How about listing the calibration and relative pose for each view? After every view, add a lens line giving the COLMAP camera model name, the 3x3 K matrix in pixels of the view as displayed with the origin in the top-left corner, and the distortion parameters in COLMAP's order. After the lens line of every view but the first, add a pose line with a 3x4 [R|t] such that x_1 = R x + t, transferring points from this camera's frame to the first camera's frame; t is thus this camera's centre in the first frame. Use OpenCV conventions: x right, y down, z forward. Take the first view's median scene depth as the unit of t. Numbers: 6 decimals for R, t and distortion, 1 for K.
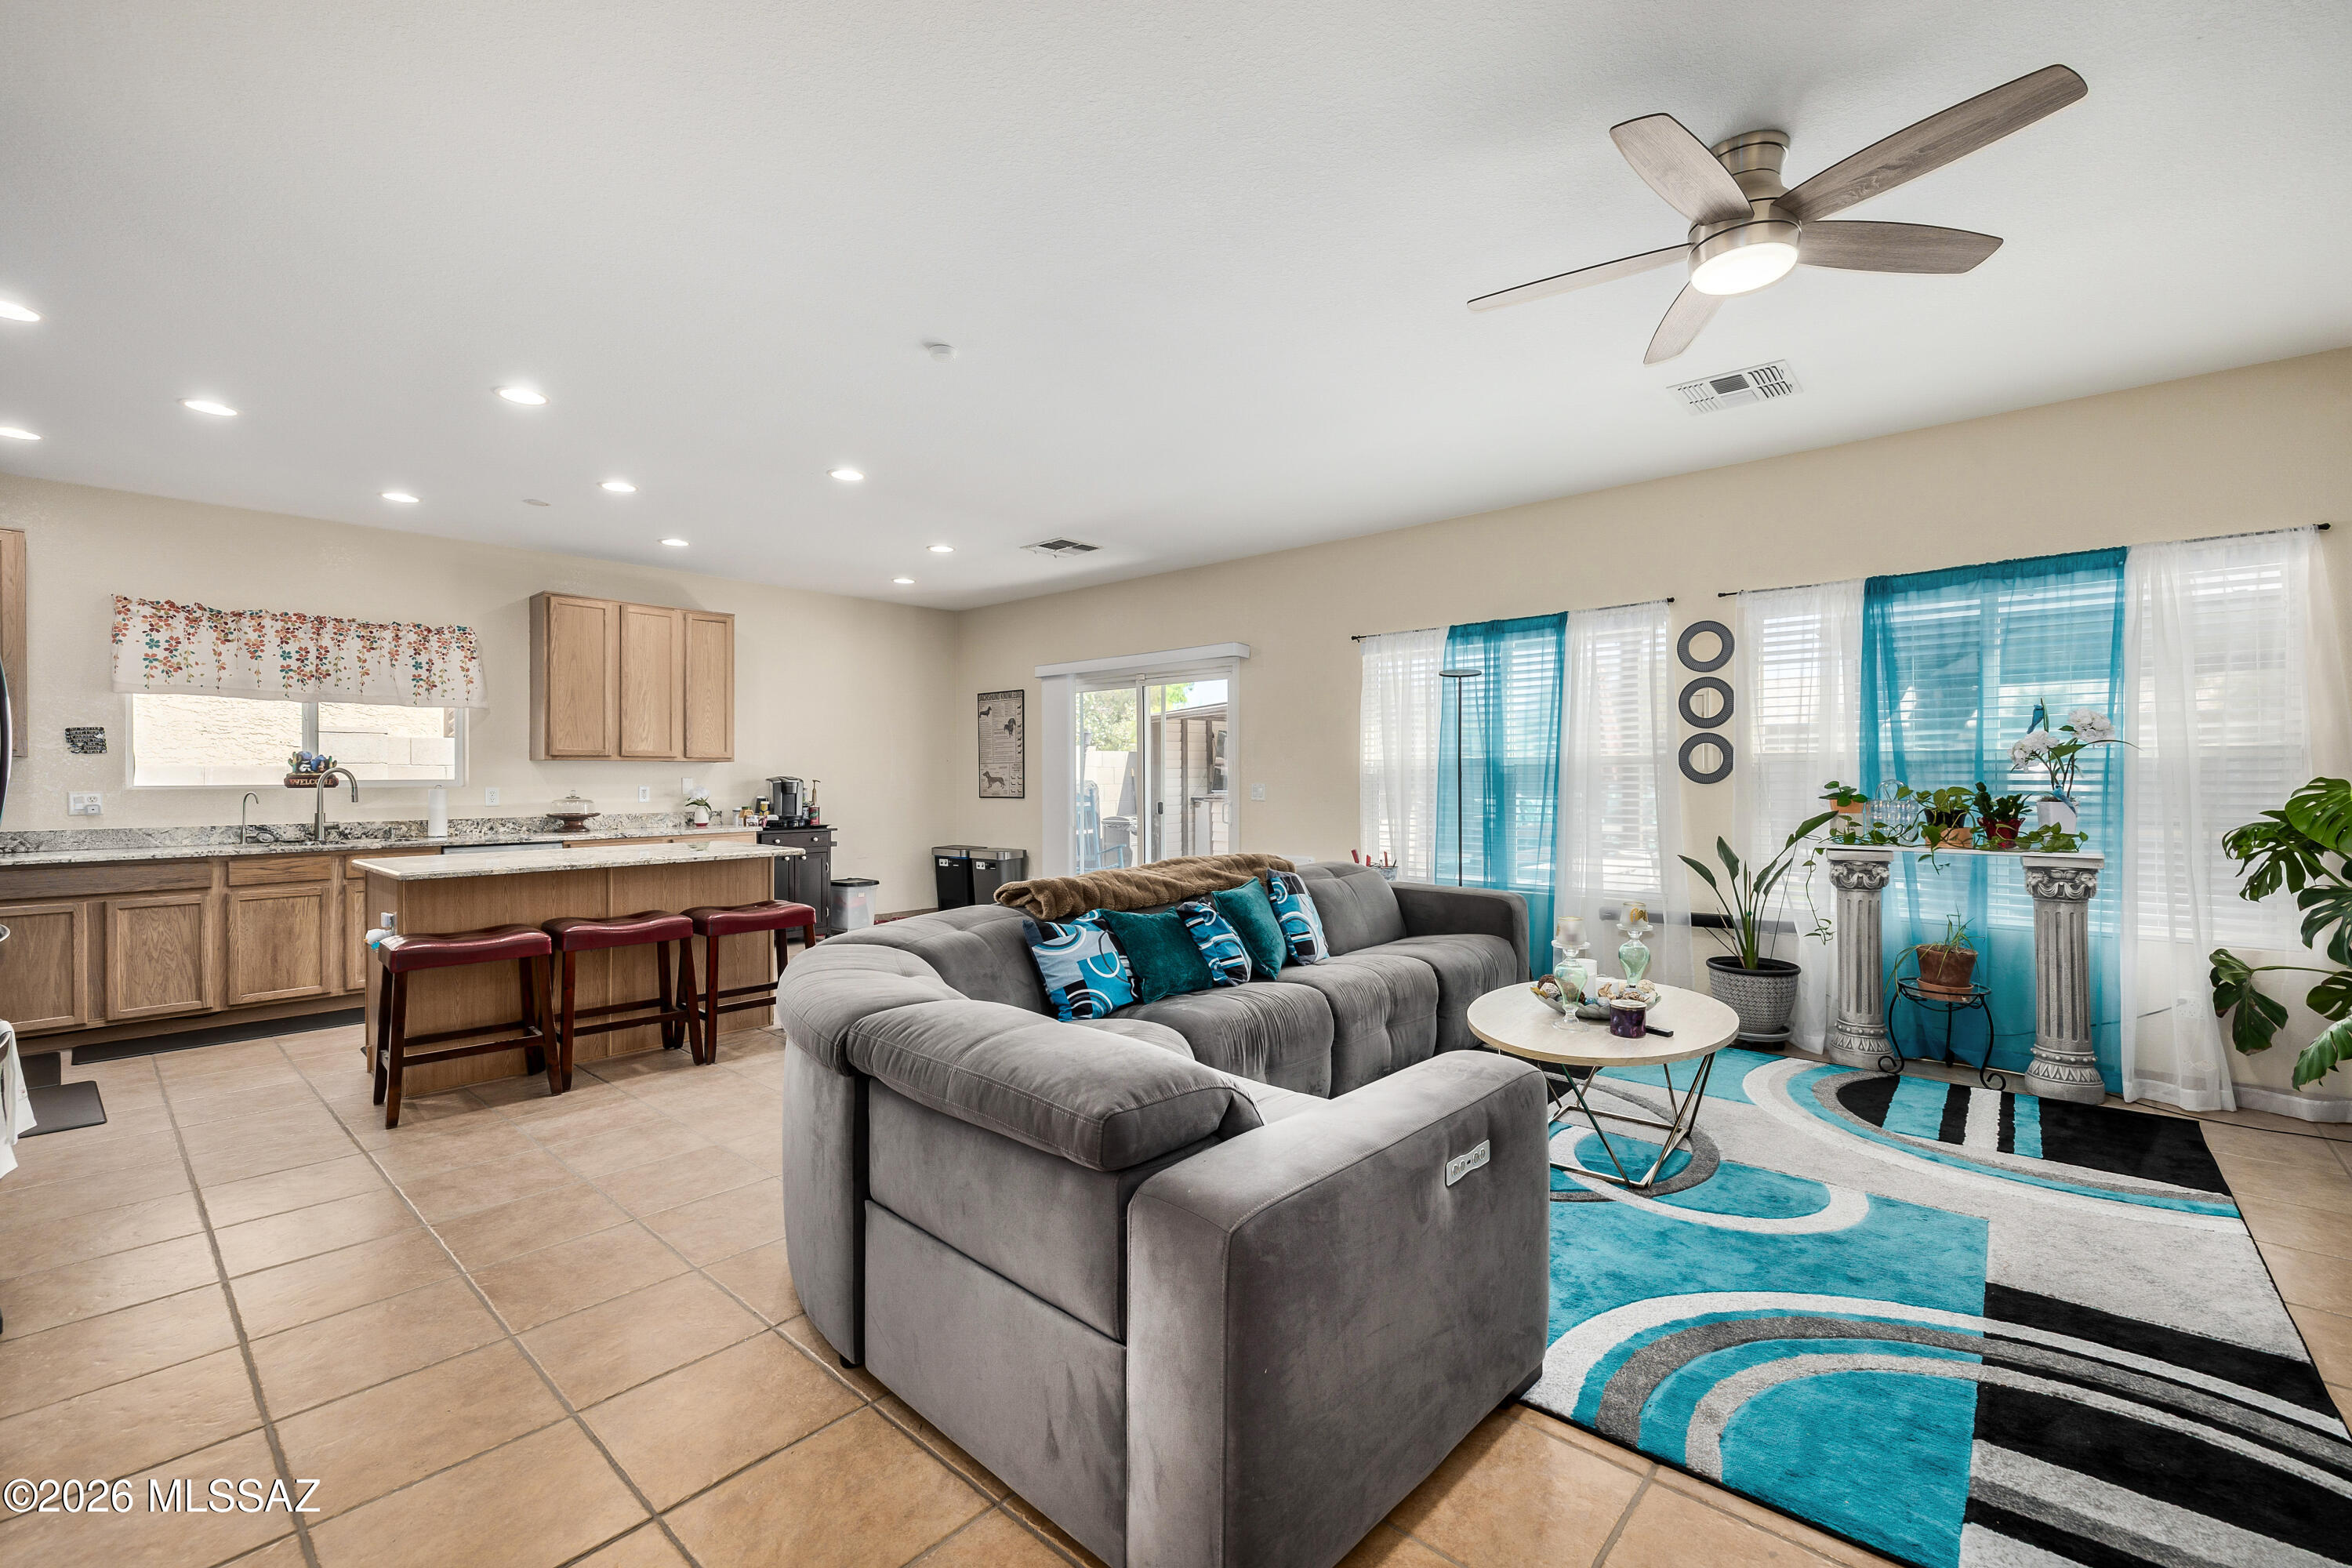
lens RADIAL K [[992.9, 0, 1167.6], [0, 992.9, 774.9], [0, 0, 1]] dist [0.000413, 0.000175]
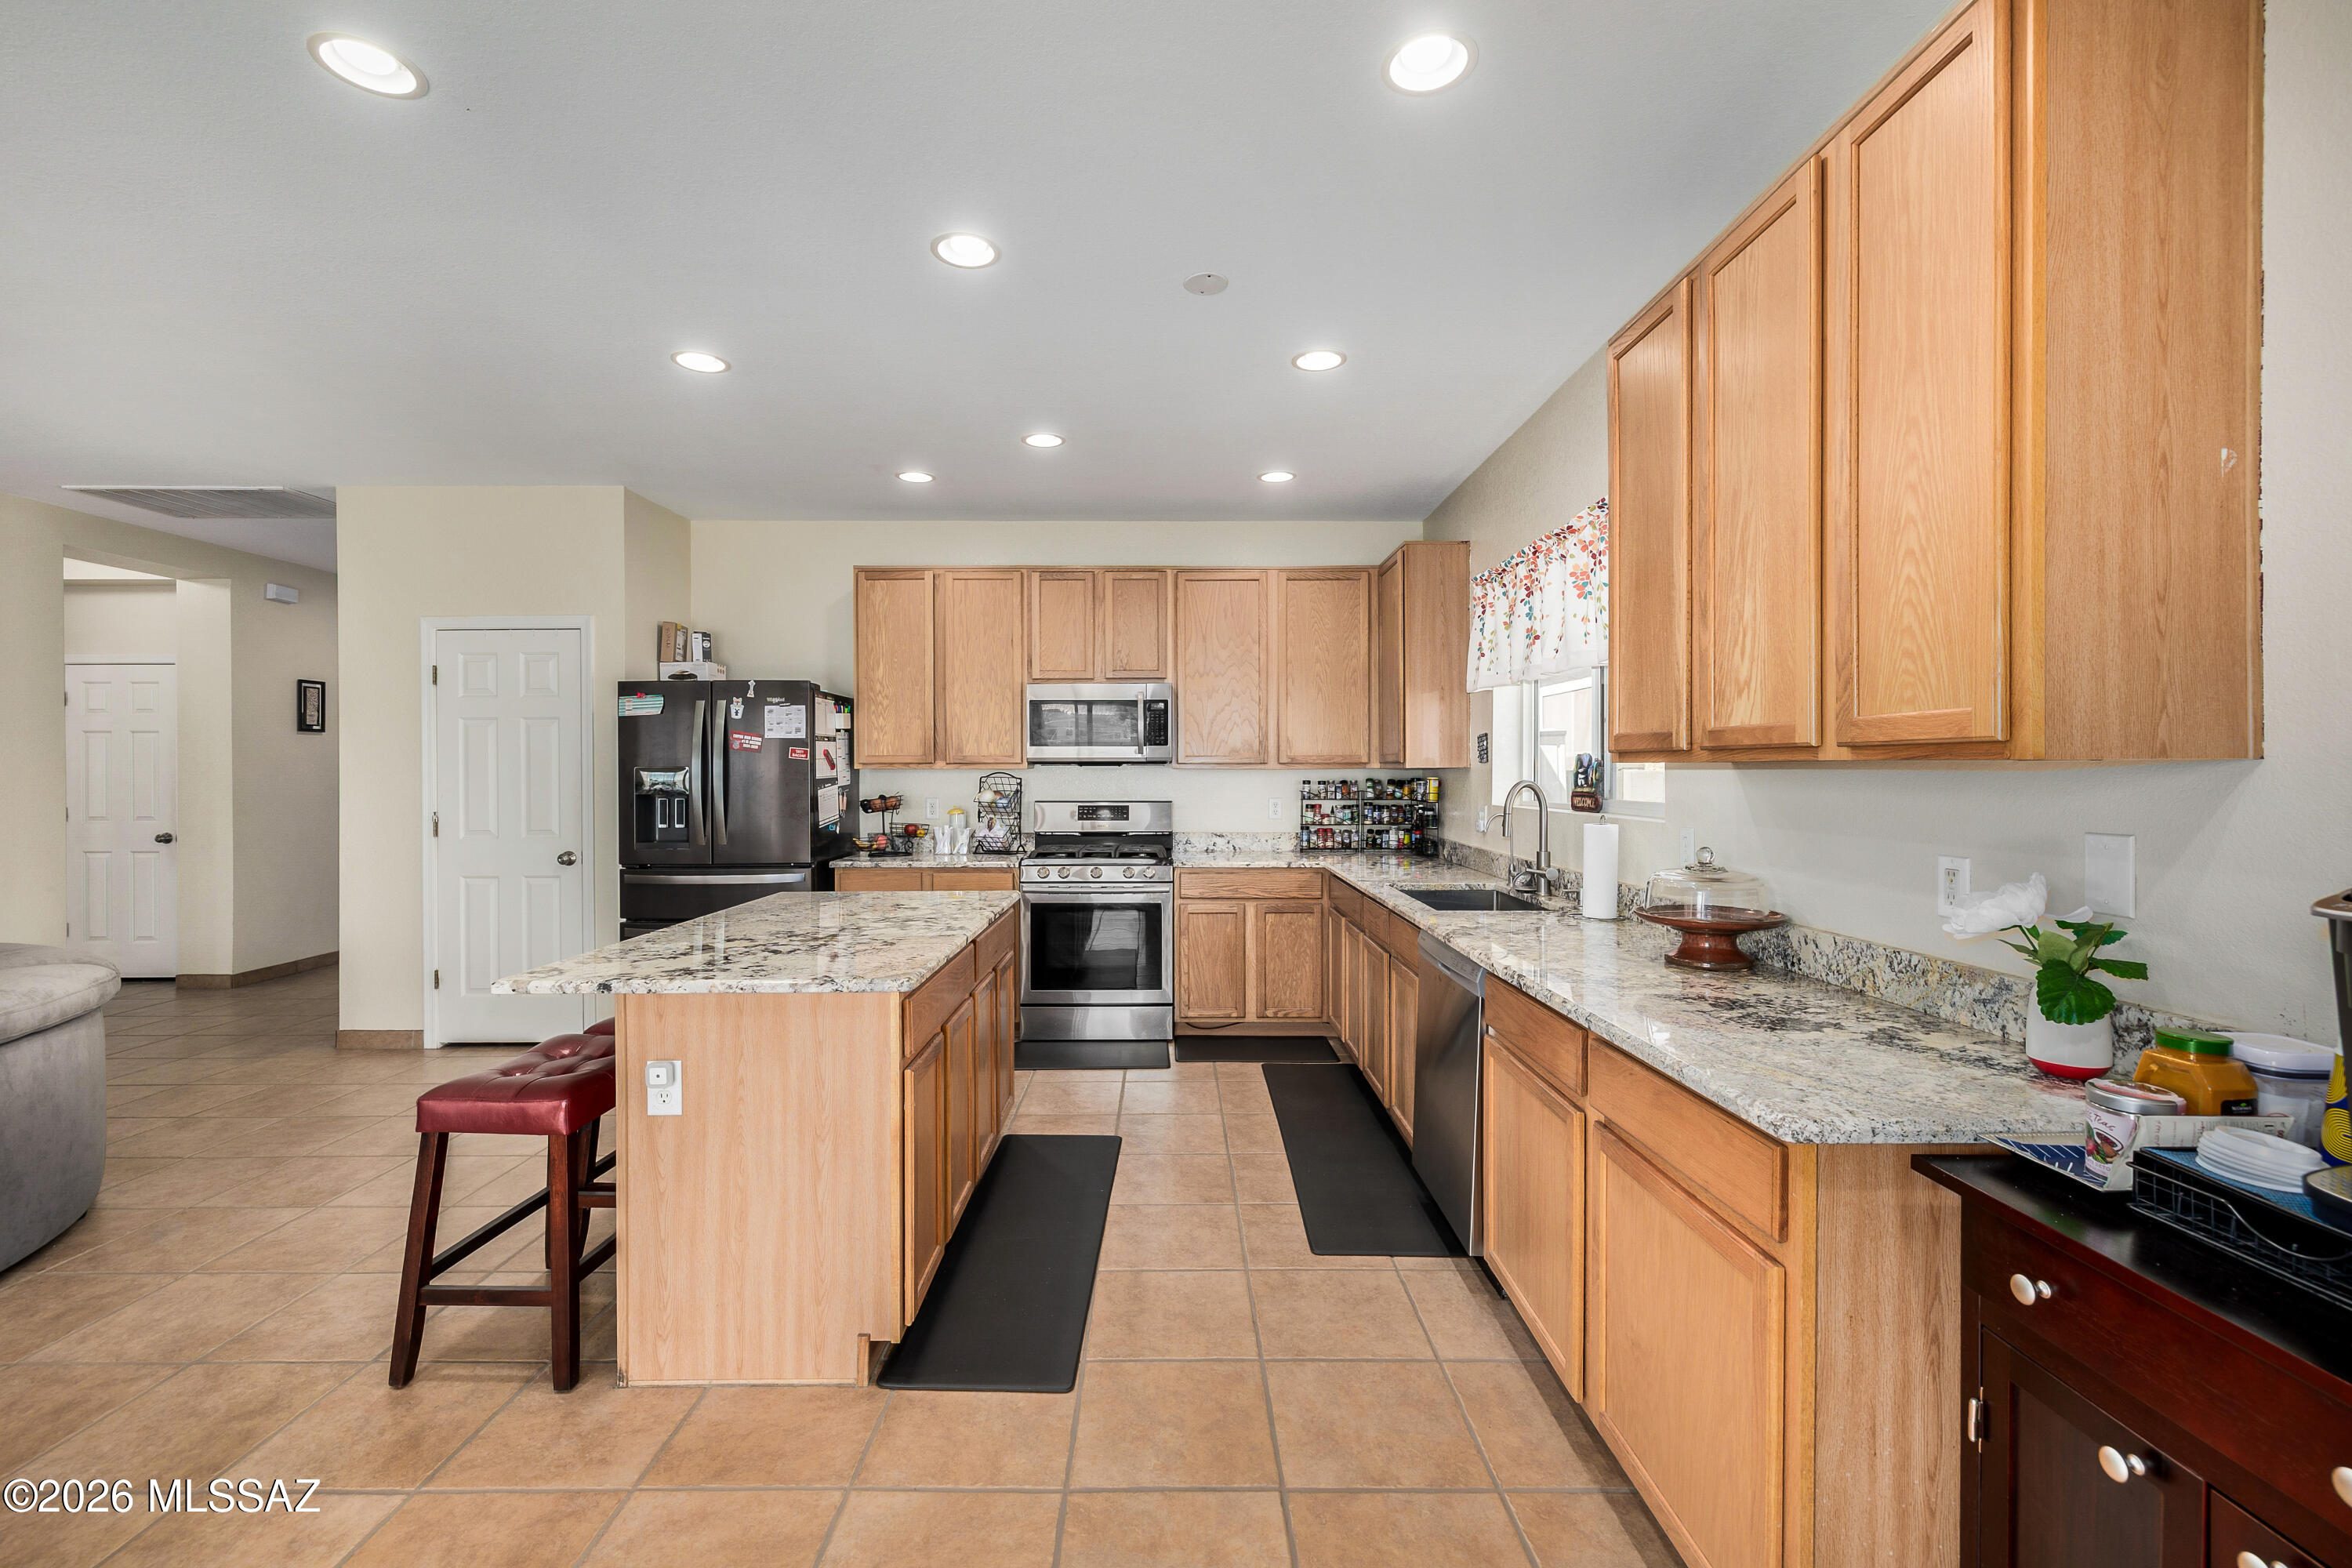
lens RADIAL K [[992.9, 0, 1166.1], [0, 992.9, 775.2], [0, 0, 1]] dist [0.000413, 0.000175]
pose [[-0.742423, 0.007834, -0.669885, -0.255110], [0.005175, 0.999969, 0.005958, -0.015783], [0.669911, 0.000956, -0.742441, 1.332882]]
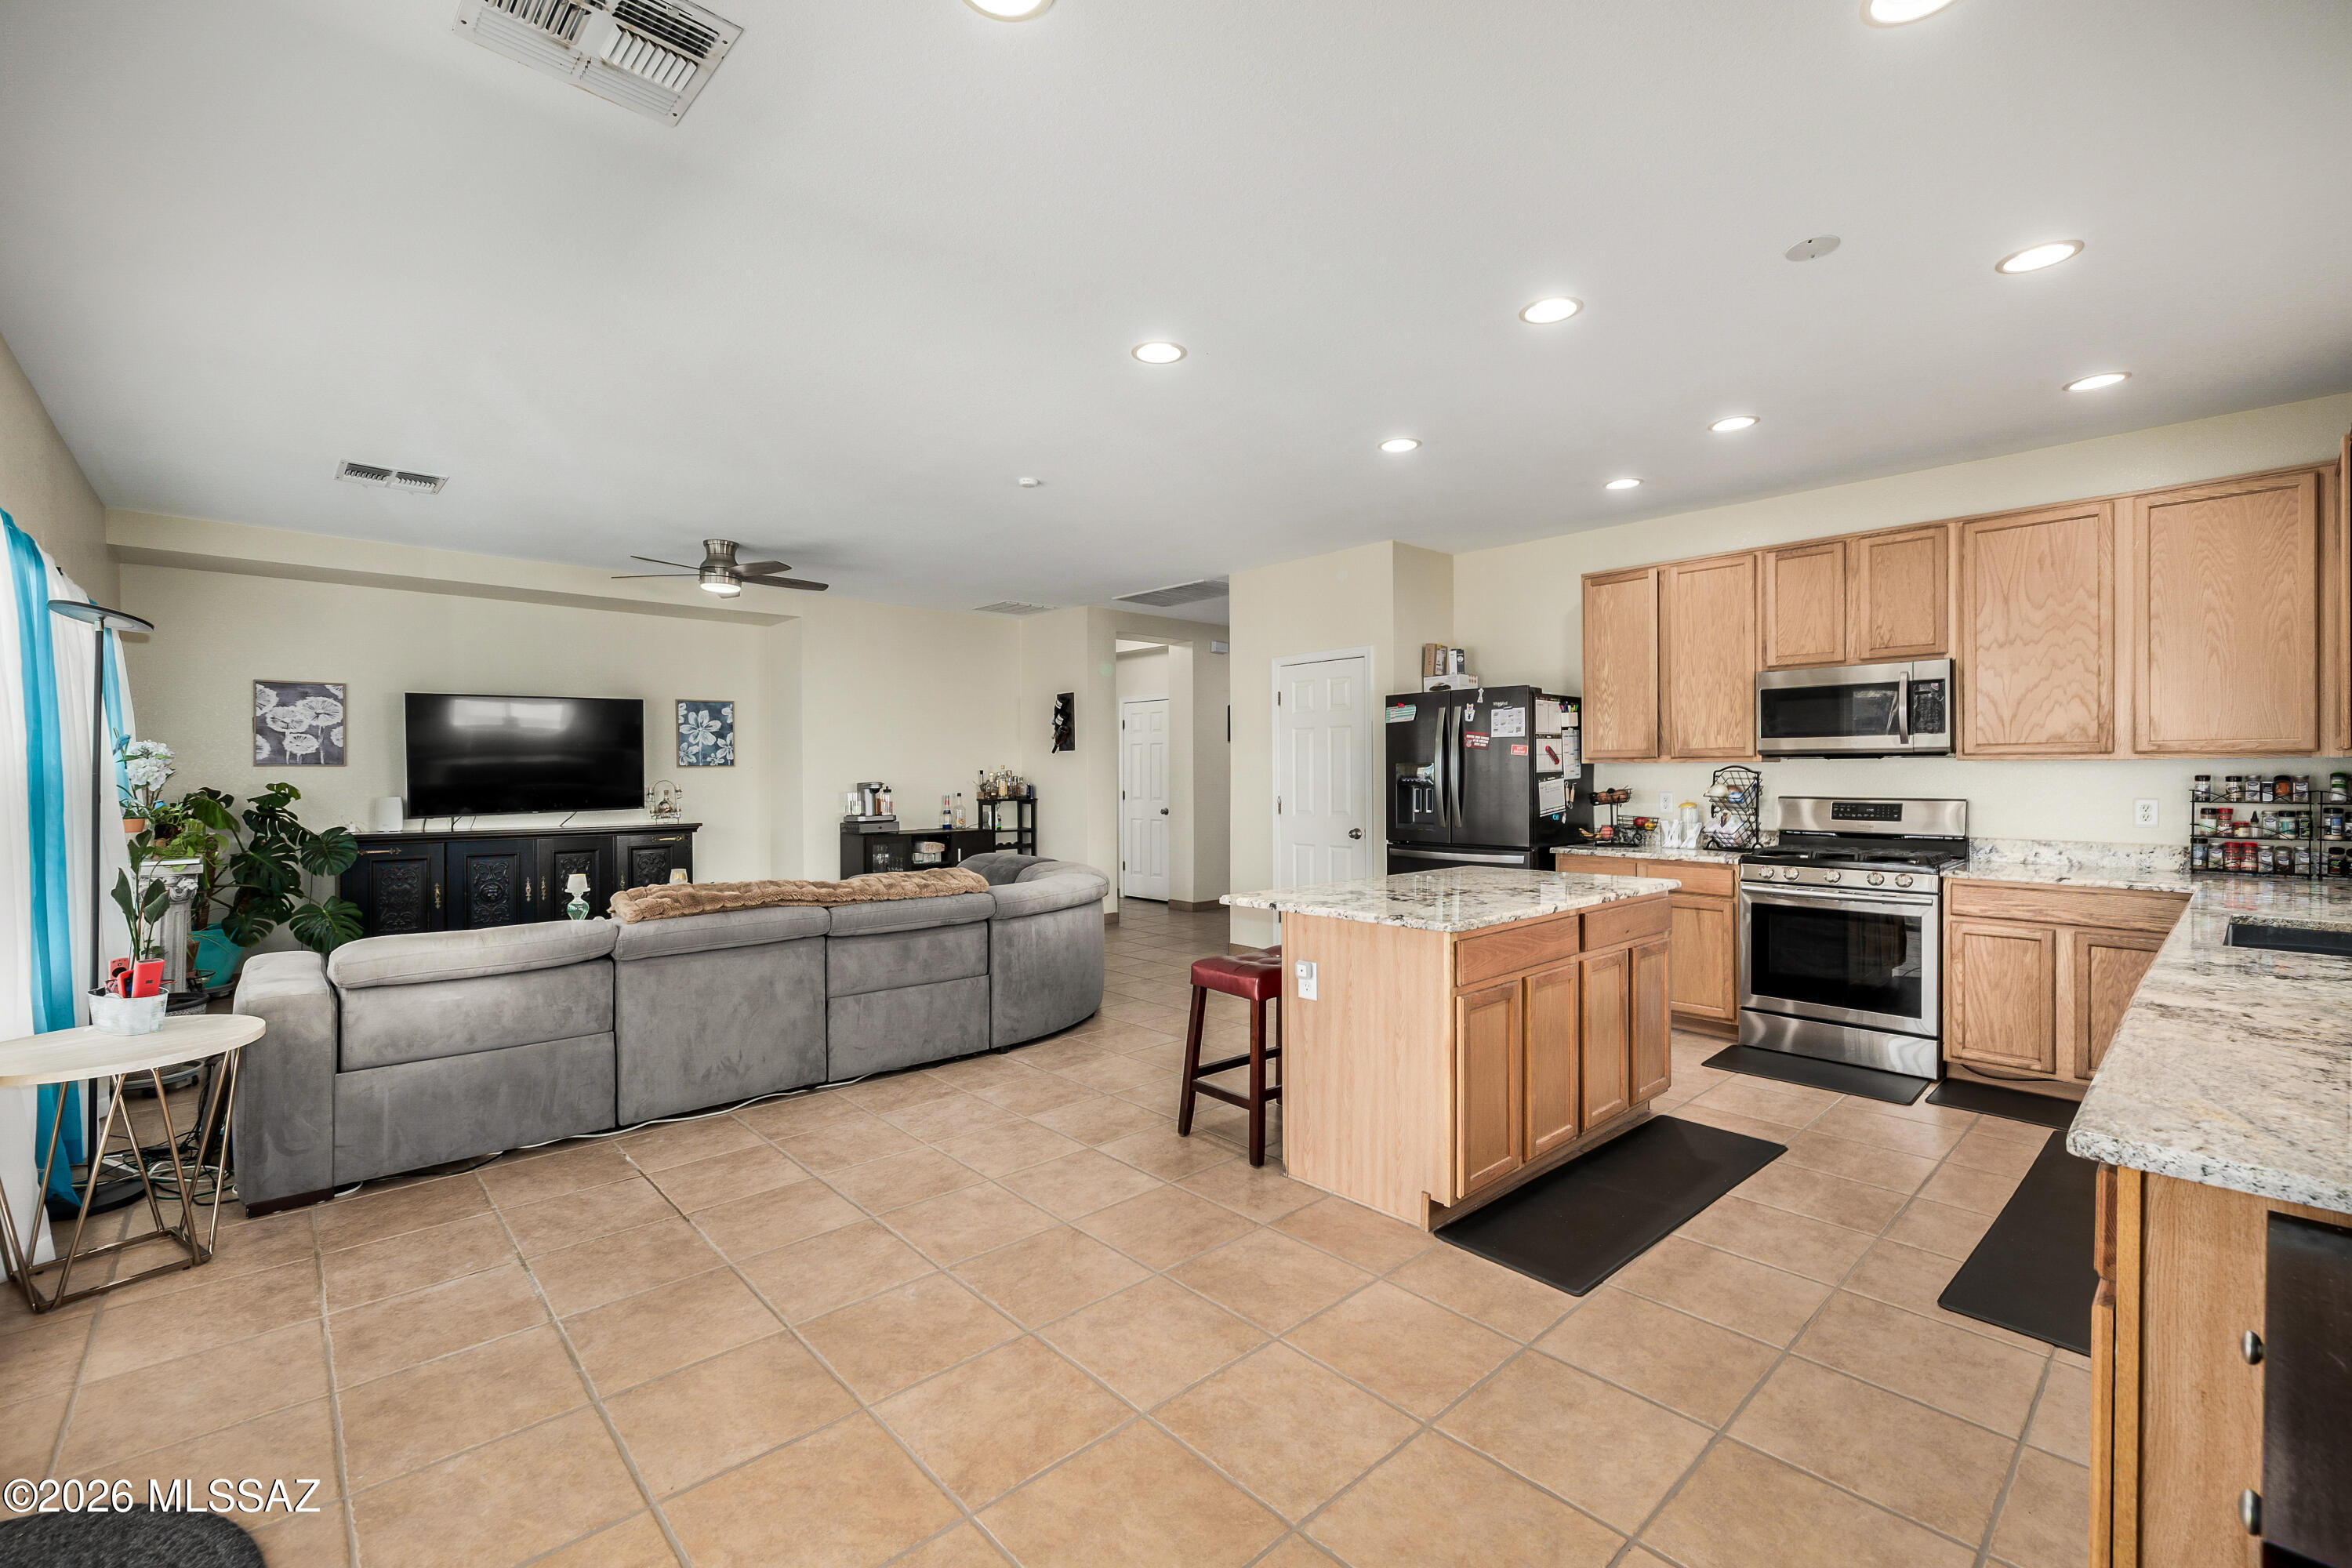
lens RADIAL K [[992.9, 0, 1165.3], [0, 992.9, 777.1], [0, 0, 1]] dist [0.000413, 0.000175]
pose [[-0.994847, 0.006344, 0.101187, -0.346355], [0.006725, 0.999972, 0.003426, -0.010154], [-0.101163, 0.004088, -0.994862, 1.483718]]
